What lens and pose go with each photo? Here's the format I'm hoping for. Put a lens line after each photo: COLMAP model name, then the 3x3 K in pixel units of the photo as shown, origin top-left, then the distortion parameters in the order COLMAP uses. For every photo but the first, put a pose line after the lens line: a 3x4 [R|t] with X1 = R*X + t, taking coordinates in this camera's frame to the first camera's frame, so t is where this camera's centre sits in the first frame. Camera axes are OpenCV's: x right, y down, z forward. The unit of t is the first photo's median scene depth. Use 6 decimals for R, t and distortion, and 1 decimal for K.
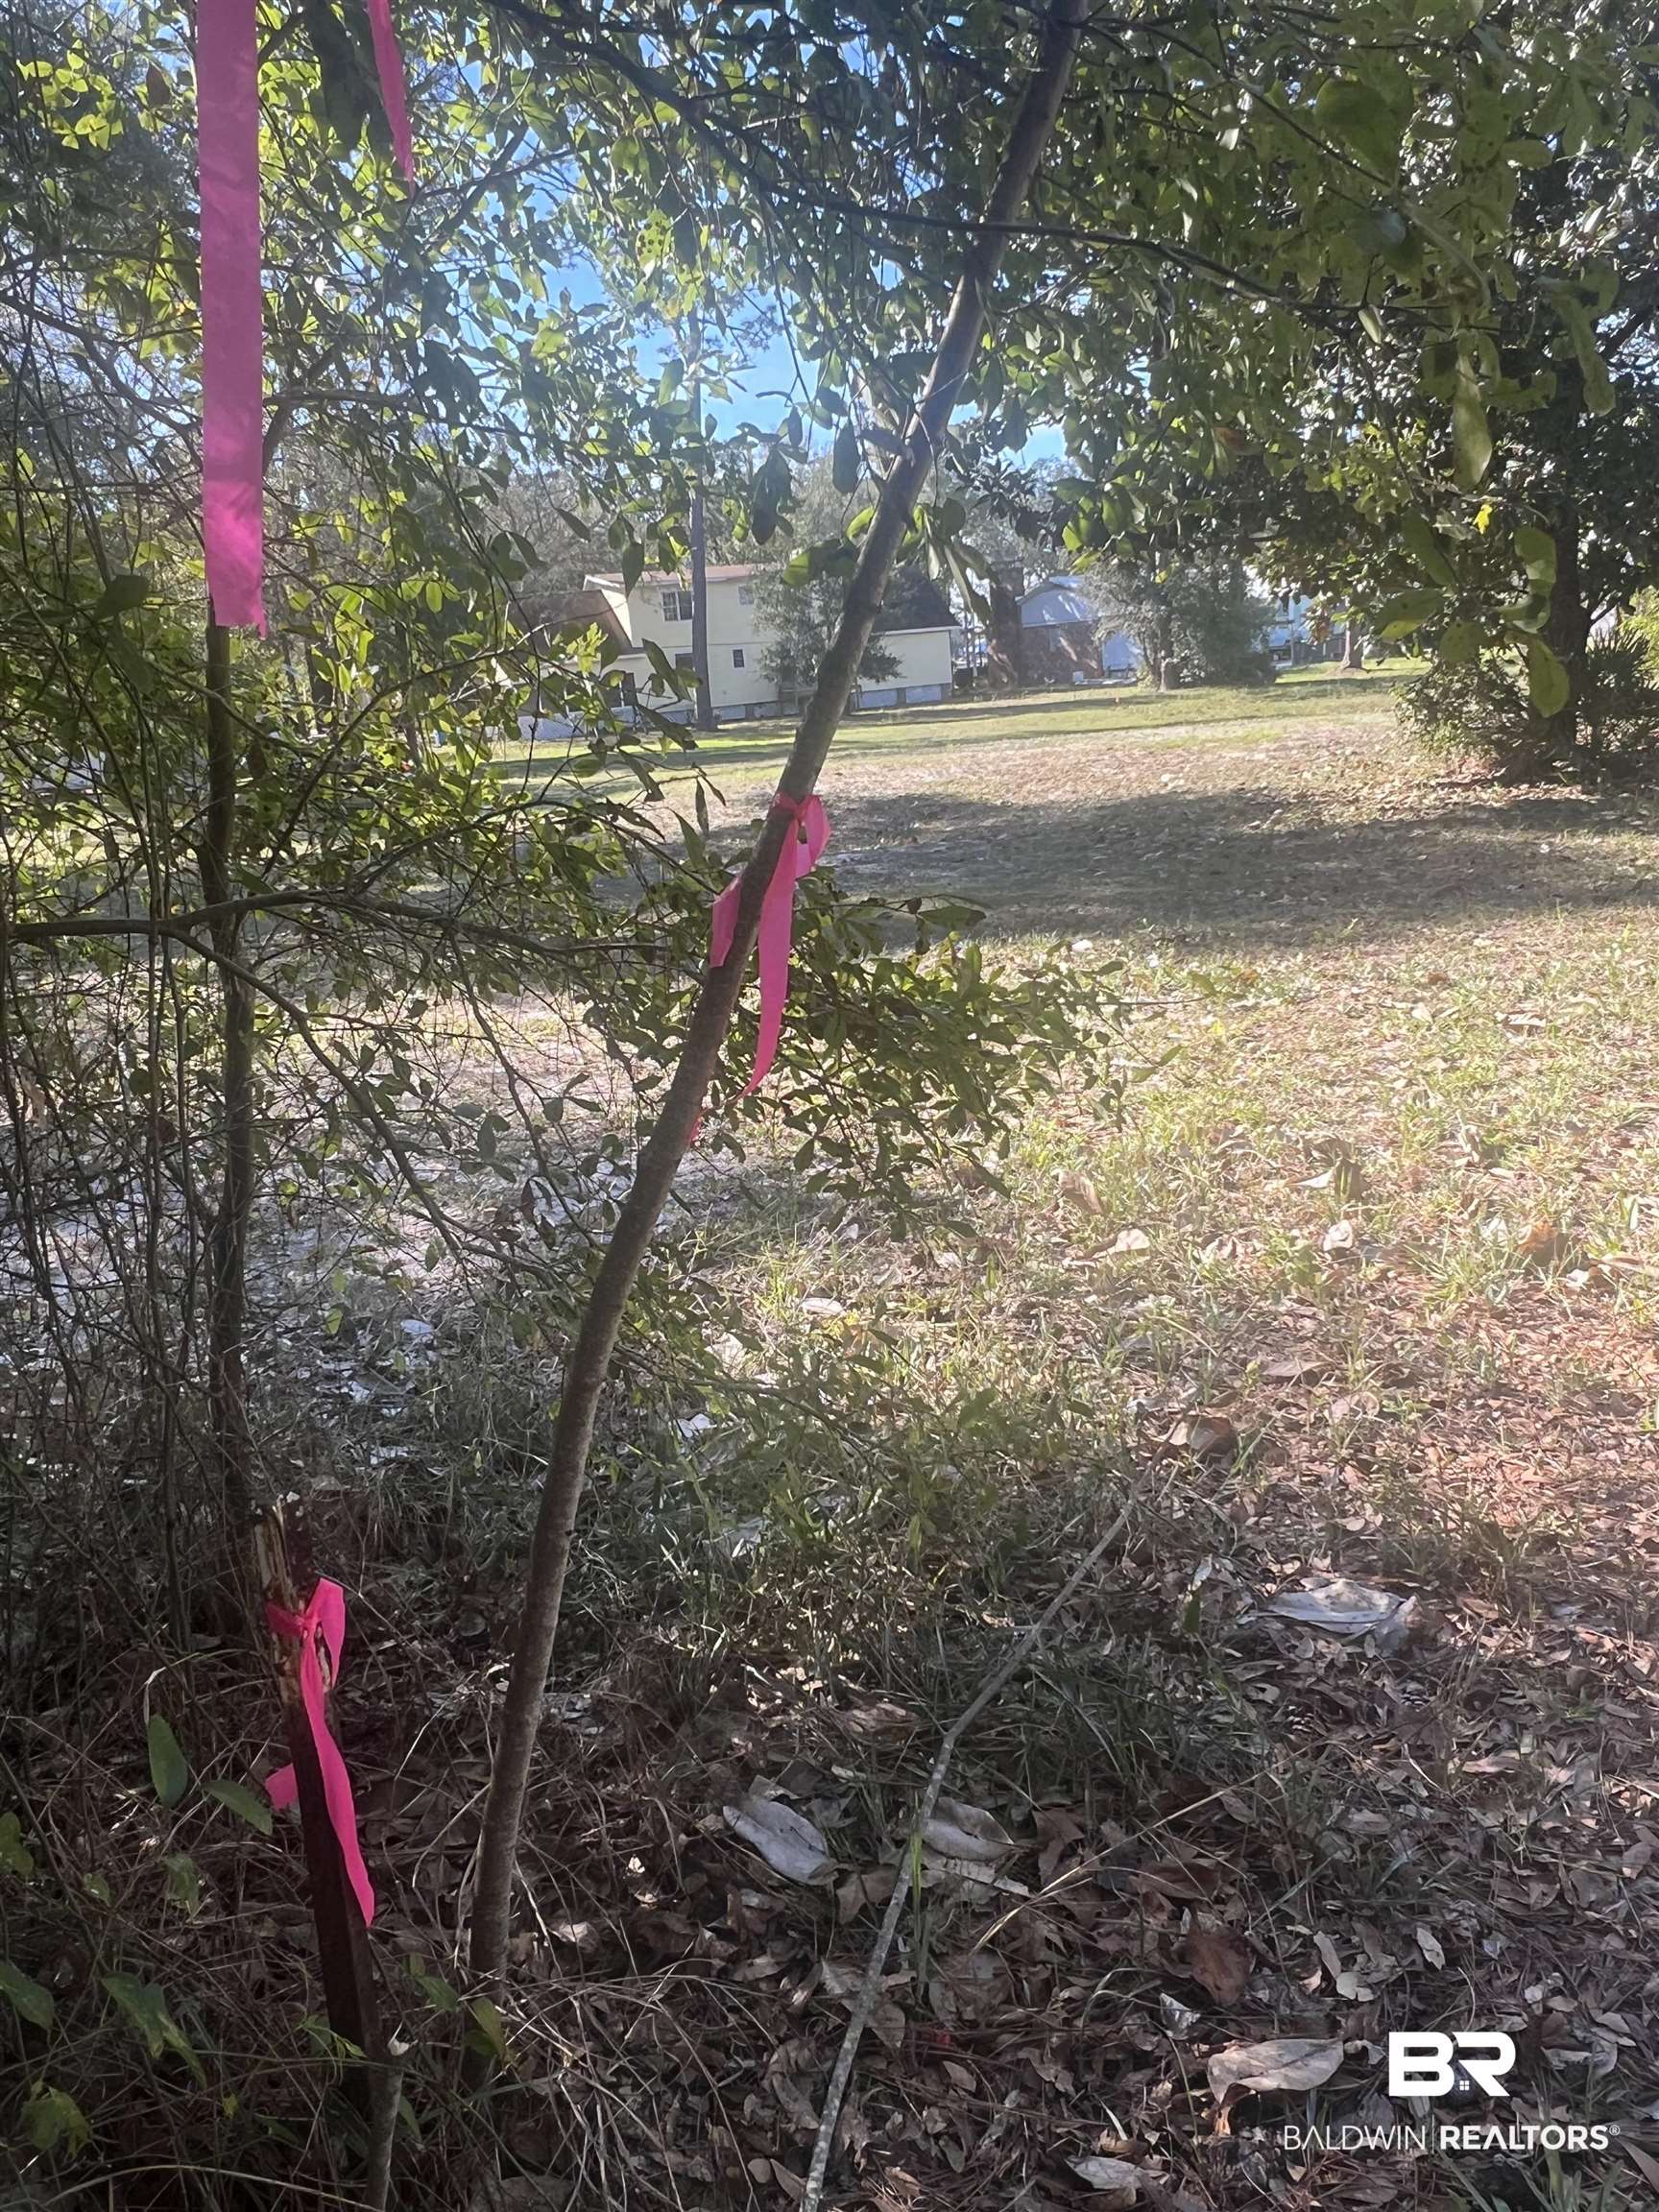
lens RADIAL K [[1620.9, 0, 823.1], [0, 1620.9, 1109.1], [0, 0, 1]] dist [-0.006055, 0.000643]
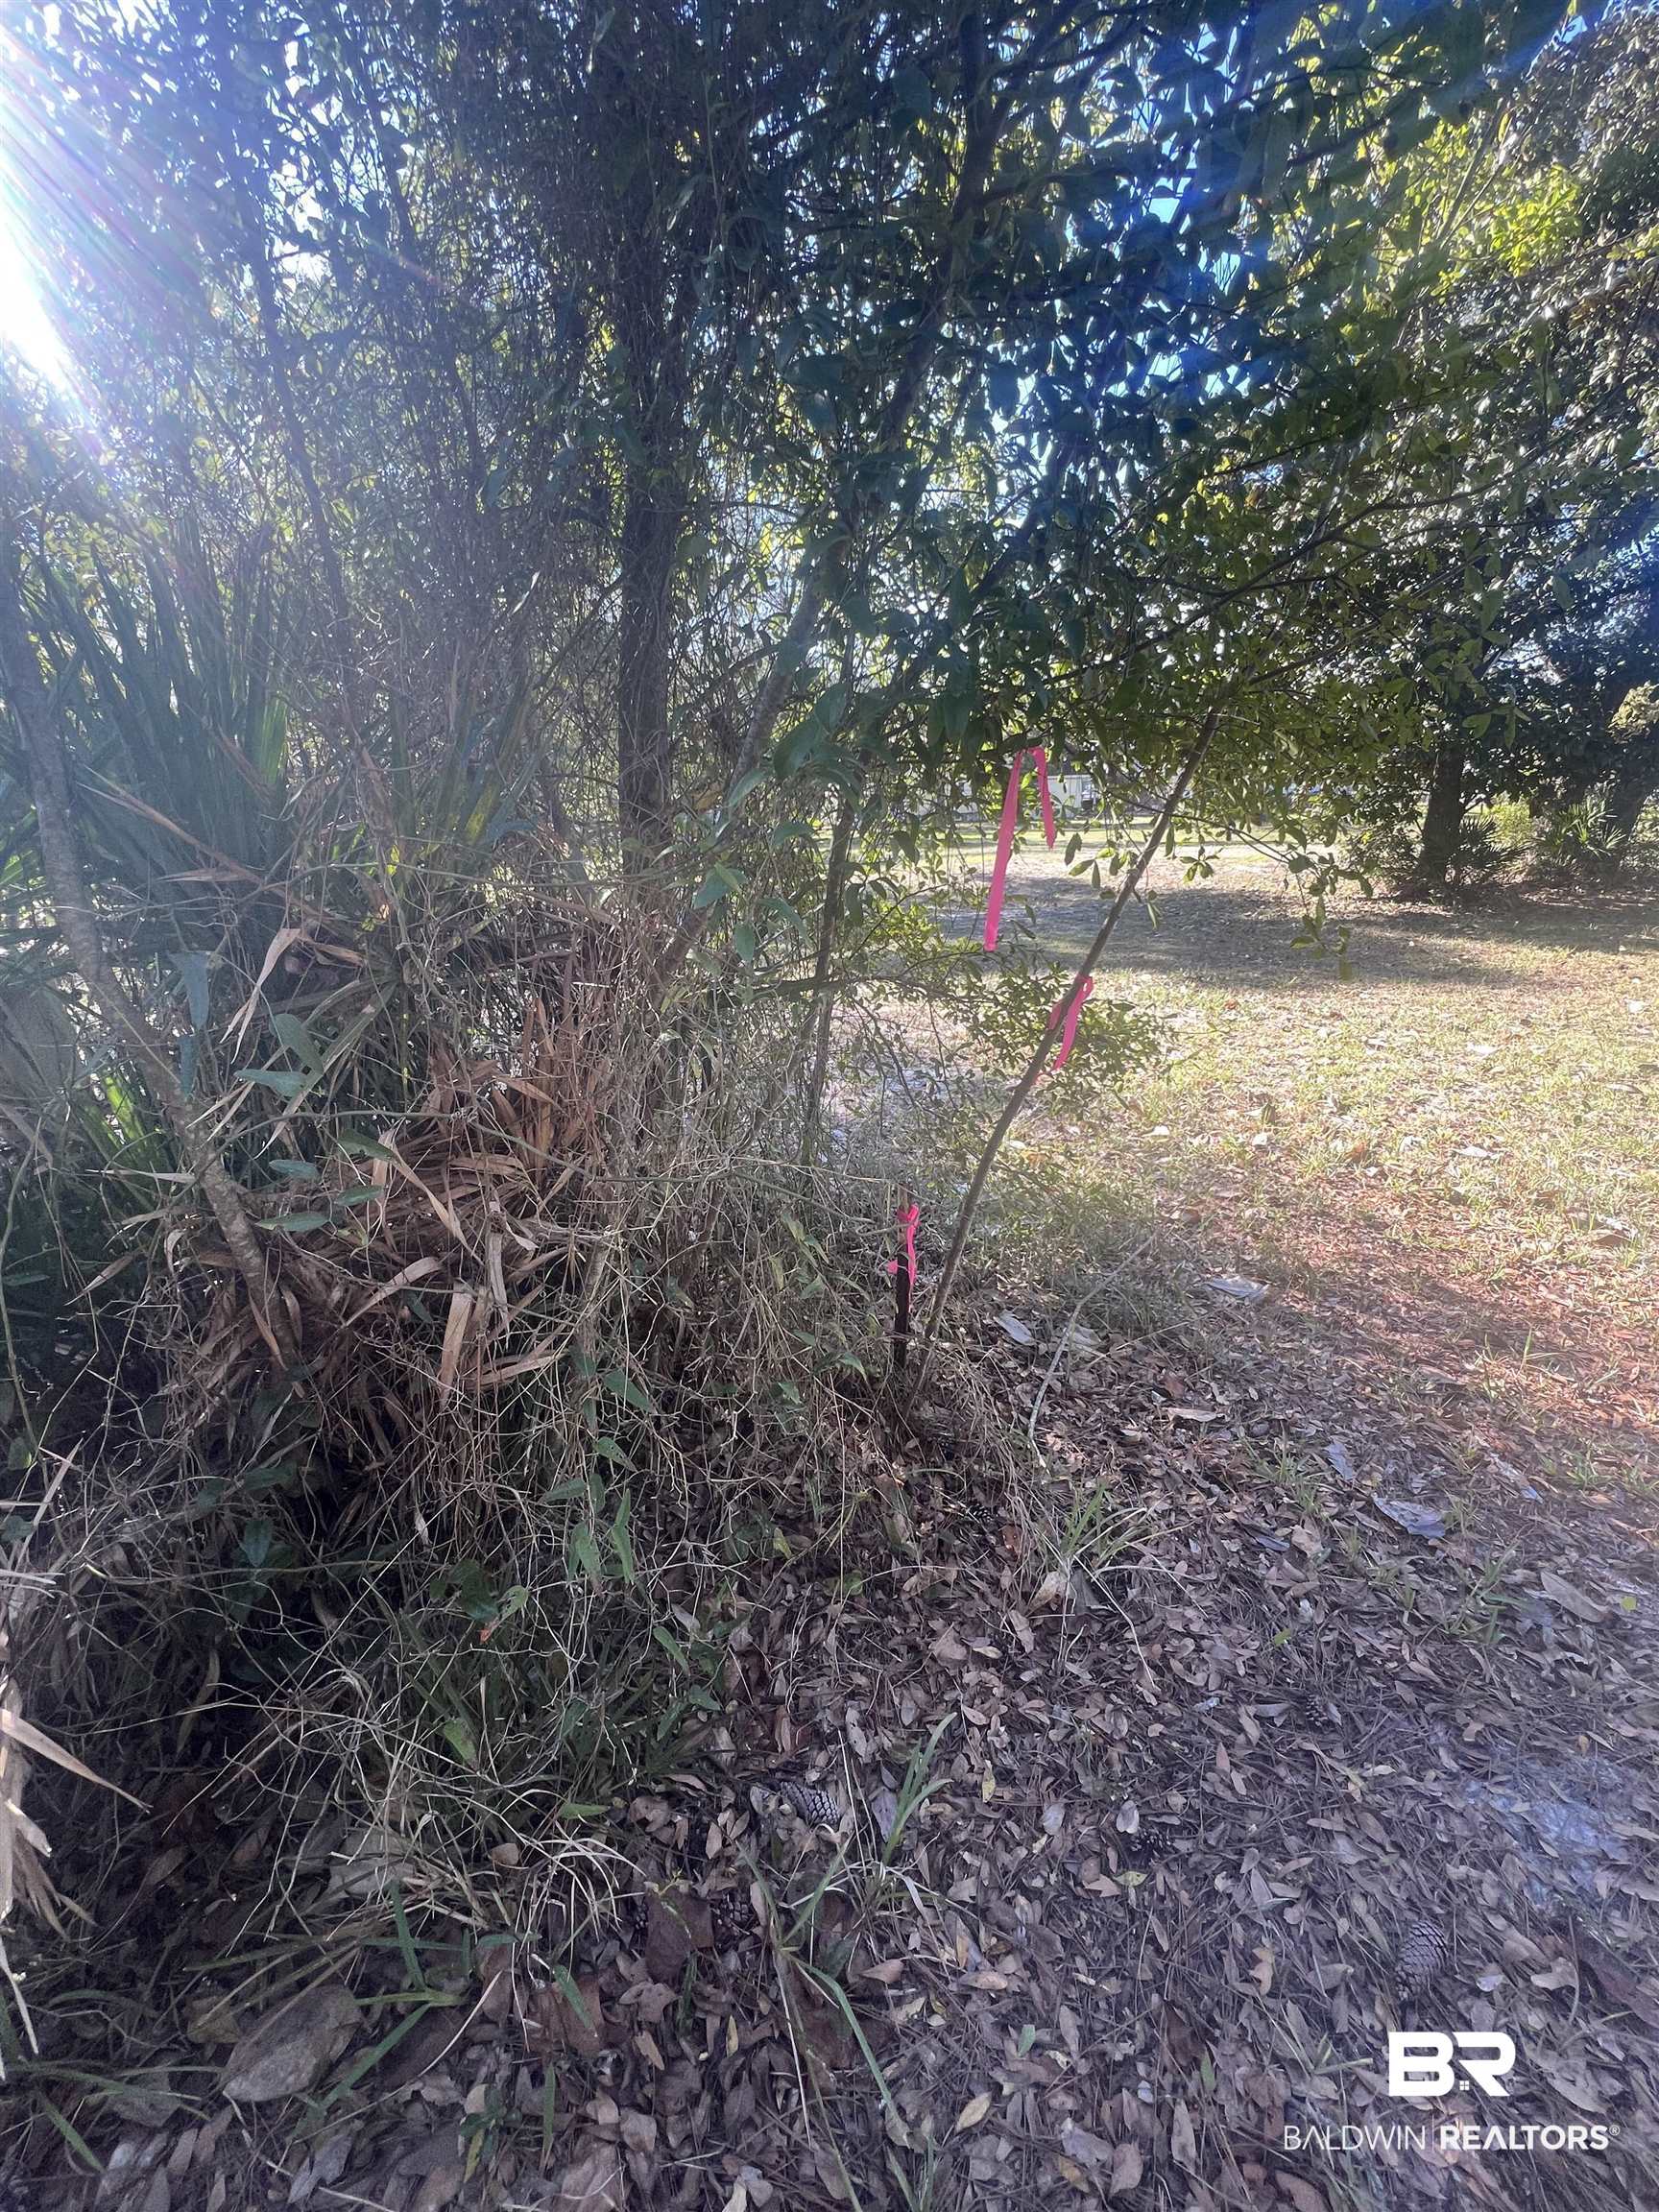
lens RADIAL K [[870.5, 0, 846.3], [0, 870.5, 1108.0], [0, 0, 1]] dist [-0.005334, 0.000132]
pose [[0.983701, 0.107618, -0.144048, -0.069908], [-0.095002, 0.991236, 0.091789, -0.018882], [0.152663, -0.076608, 0.985305, -0.250744]]
